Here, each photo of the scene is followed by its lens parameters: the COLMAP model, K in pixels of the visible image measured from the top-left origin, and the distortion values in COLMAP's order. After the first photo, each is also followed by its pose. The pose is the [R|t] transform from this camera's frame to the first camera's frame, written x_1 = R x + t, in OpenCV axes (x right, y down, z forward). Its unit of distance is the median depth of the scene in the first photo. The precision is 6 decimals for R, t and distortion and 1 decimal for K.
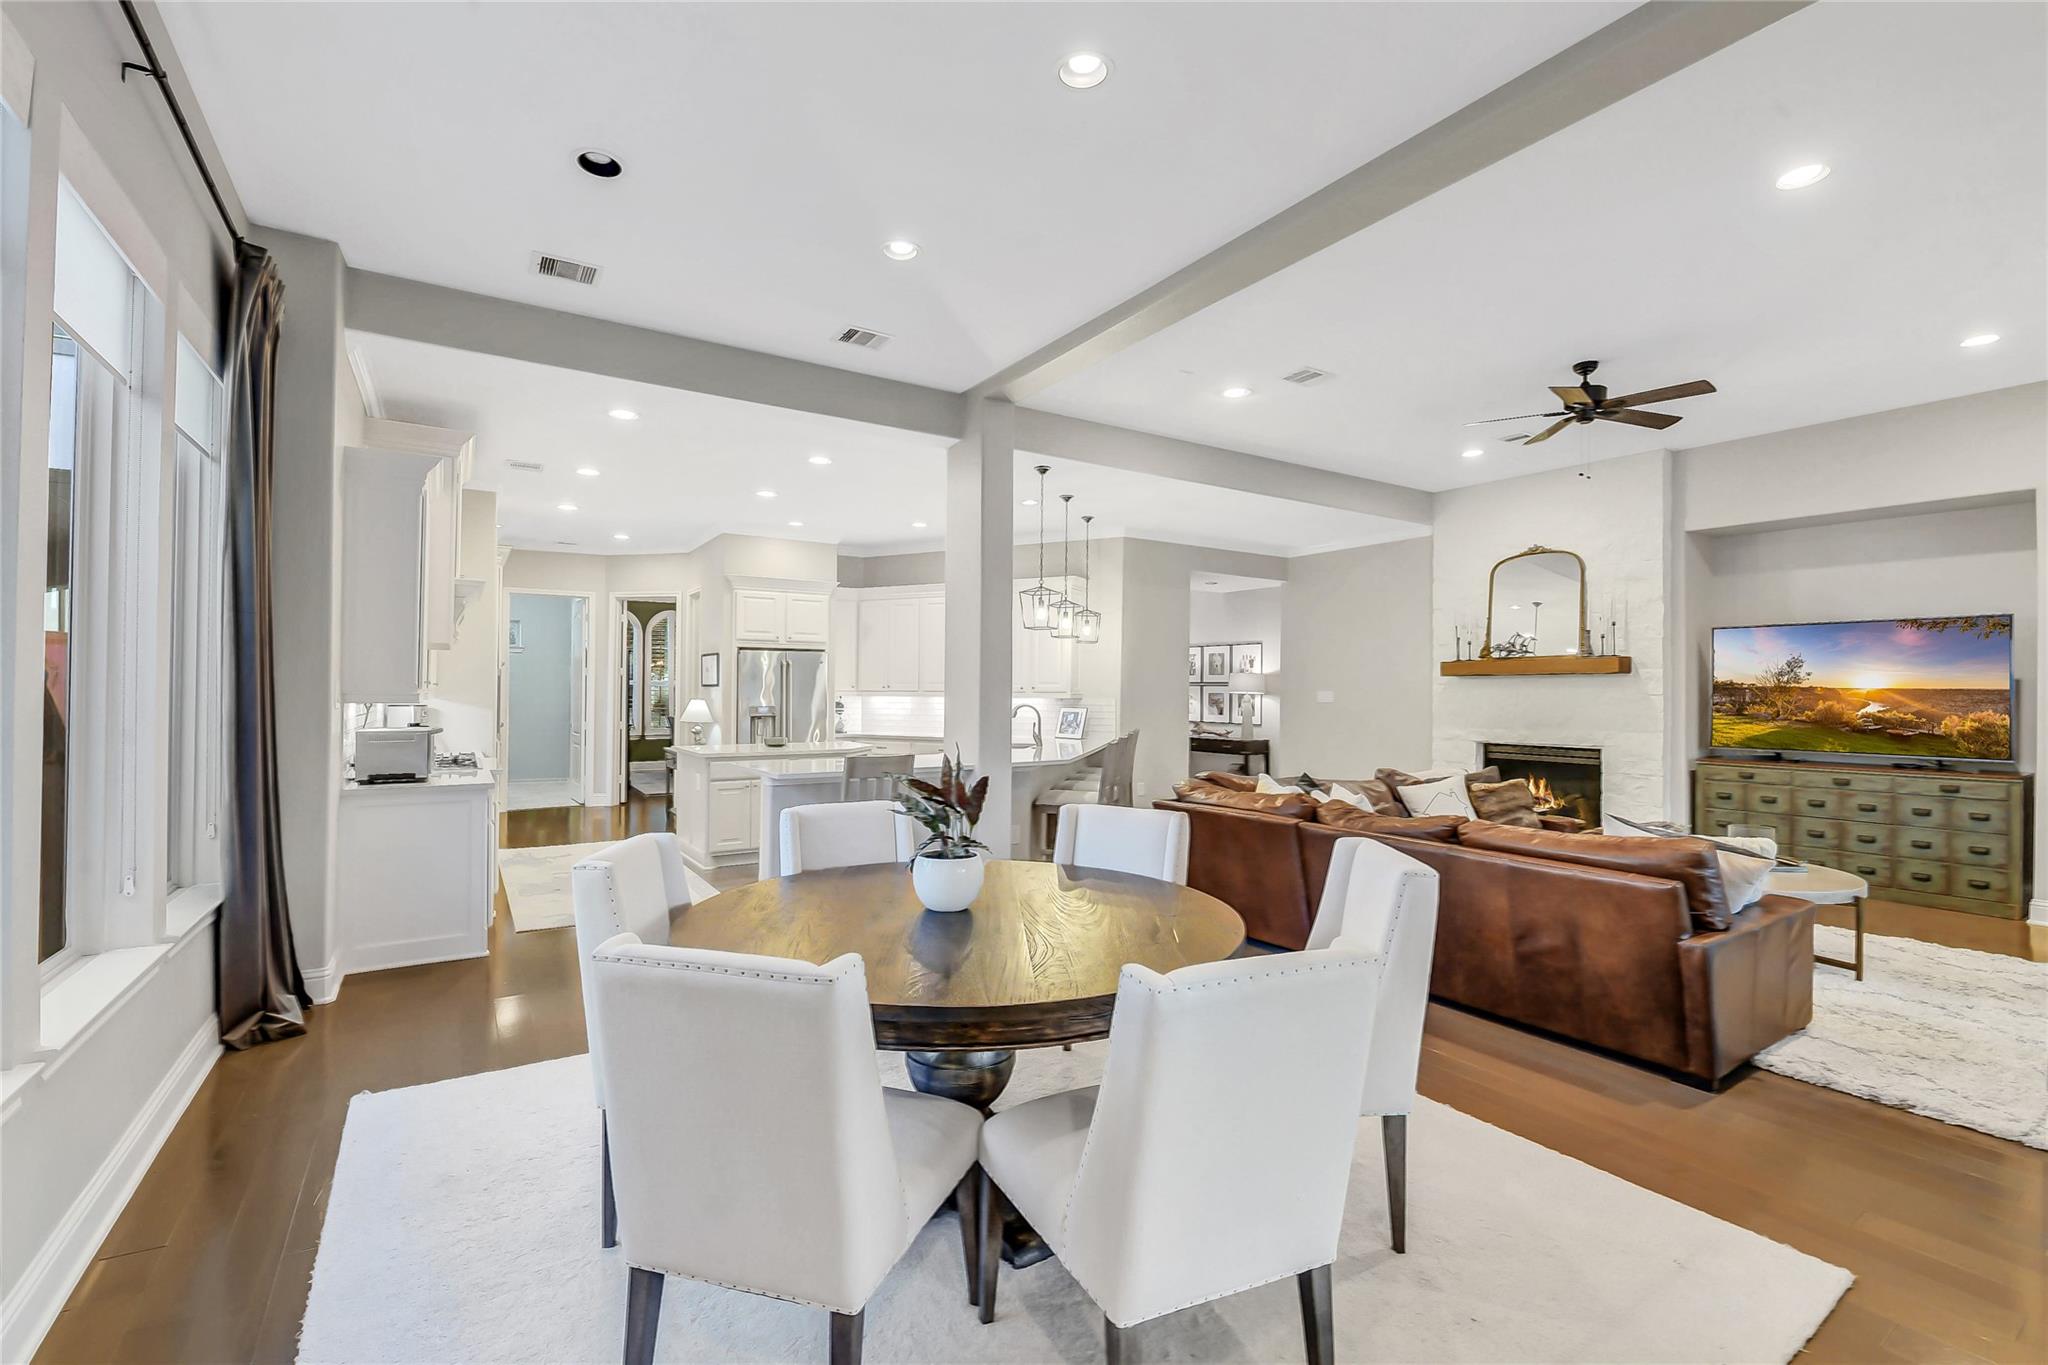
lens RADIAL K [[890.6, 0, 1030.4], [0, 890.6, 681.3], [0, 0, 1]] dist [0.000428, -0.010025]
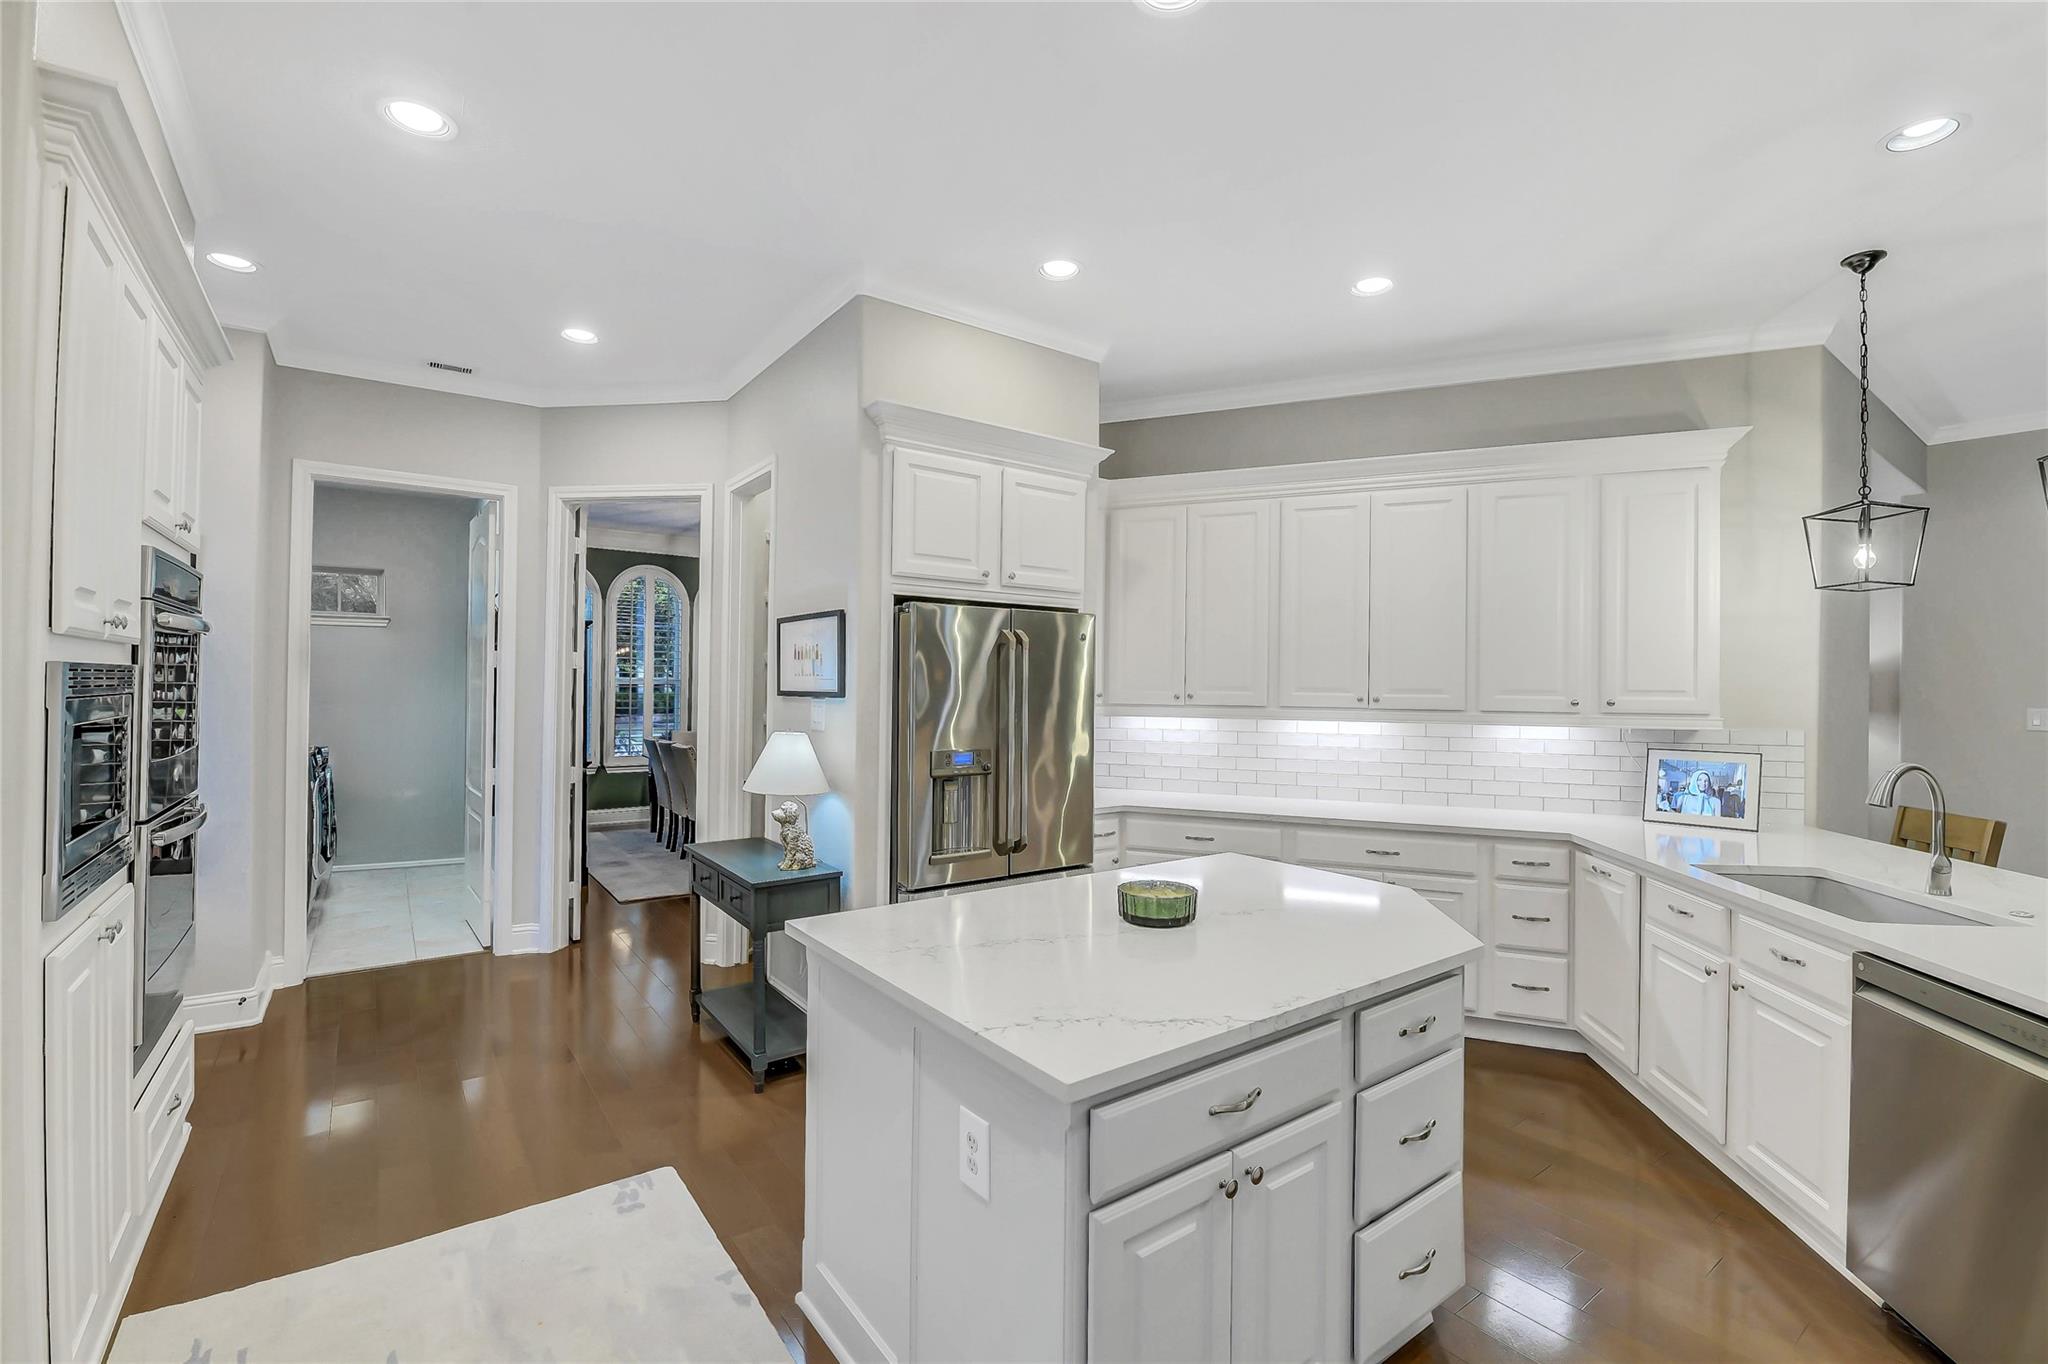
lens RADIAL K [[890.6, 0, 1030.4], [0, 890.6, 680.8], [0, 0, 1]] dist [0.000428, -0.010025]
pose [[0.998327, 0.003328, 0.057729, -0.267241], [-0.003530, 0.999988, 0.003387, -0.003024], [-0.057717, -0.003585, 0.998327, 0.560813]]
